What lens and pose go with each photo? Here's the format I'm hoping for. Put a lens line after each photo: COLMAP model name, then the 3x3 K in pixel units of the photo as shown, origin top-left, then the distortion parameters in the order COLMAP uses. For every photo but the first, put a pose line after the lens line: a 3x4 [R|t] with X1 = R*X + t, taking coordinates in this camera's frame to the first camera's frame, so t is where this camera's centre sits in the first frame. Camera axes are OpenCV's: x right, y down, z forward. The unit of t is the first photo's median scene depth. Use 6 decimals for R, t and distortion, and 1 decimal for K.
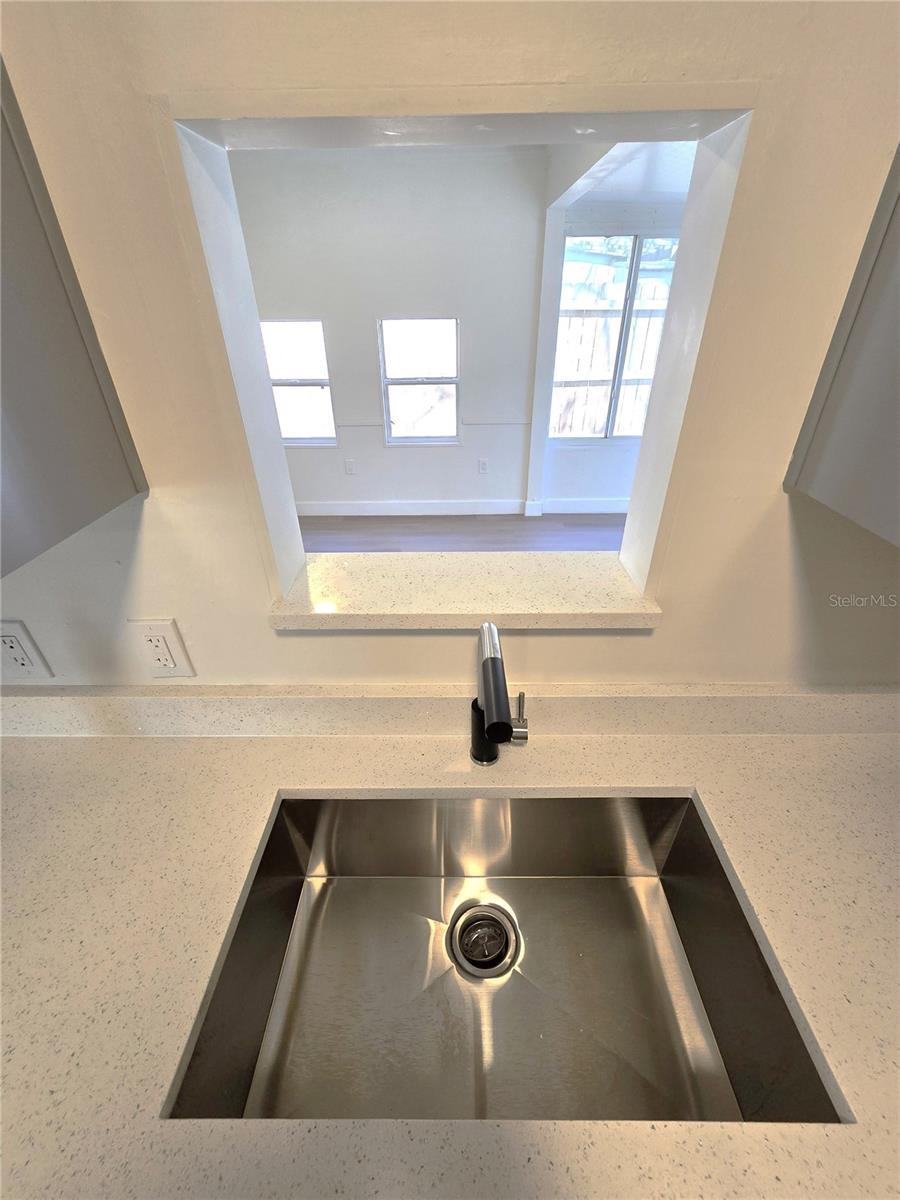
lens RADIAL K [[490.9, 0, 451.0], [0, 490.9, 605.1], [0, 0, 1]] dist [0.000282, -0.000287]
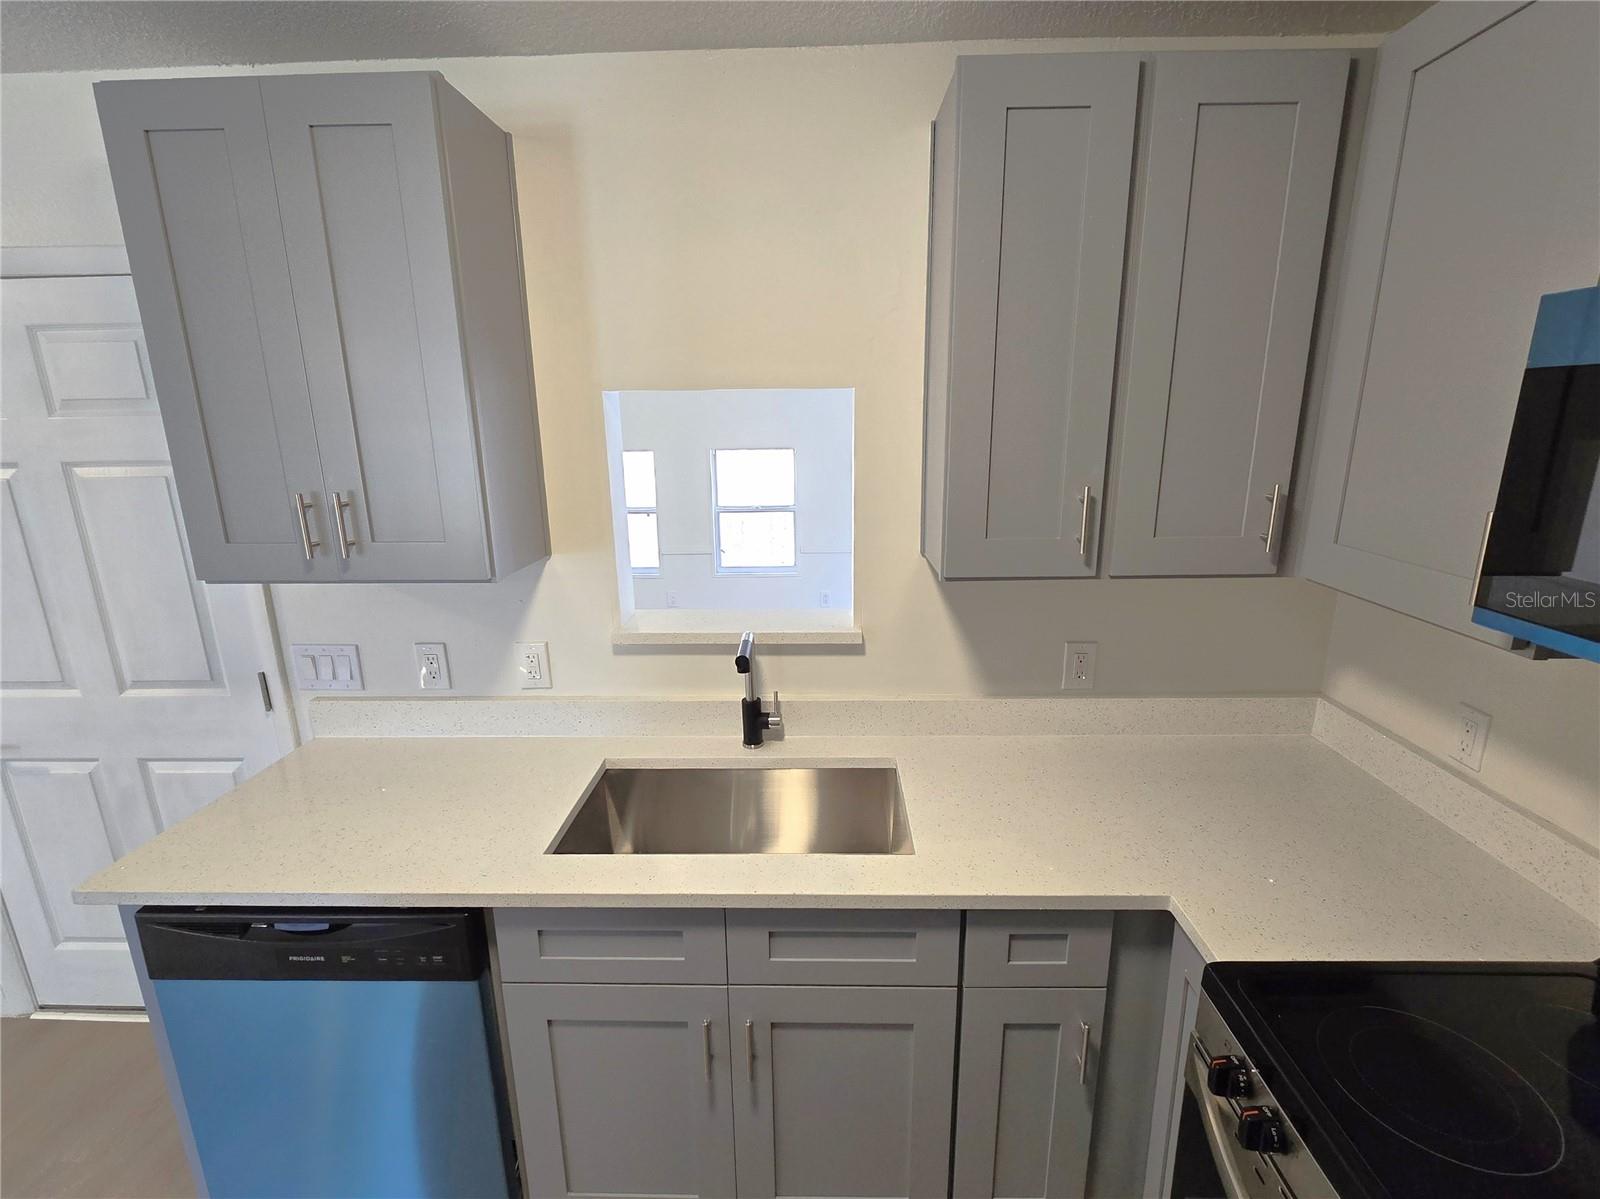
lens RADIAL K [[729.2, 0, 808.2], [0, 729.2, 594.2], [0, 0, 1]] dist [0.000248, -0.000098]
pose [[0.999889, 0.004992, -0.014018, 0.245115], [-0.009155, 0.949037, -0.315033, 0.534848], [0.011731, 0.315126, 0.948977, -1.056223]]
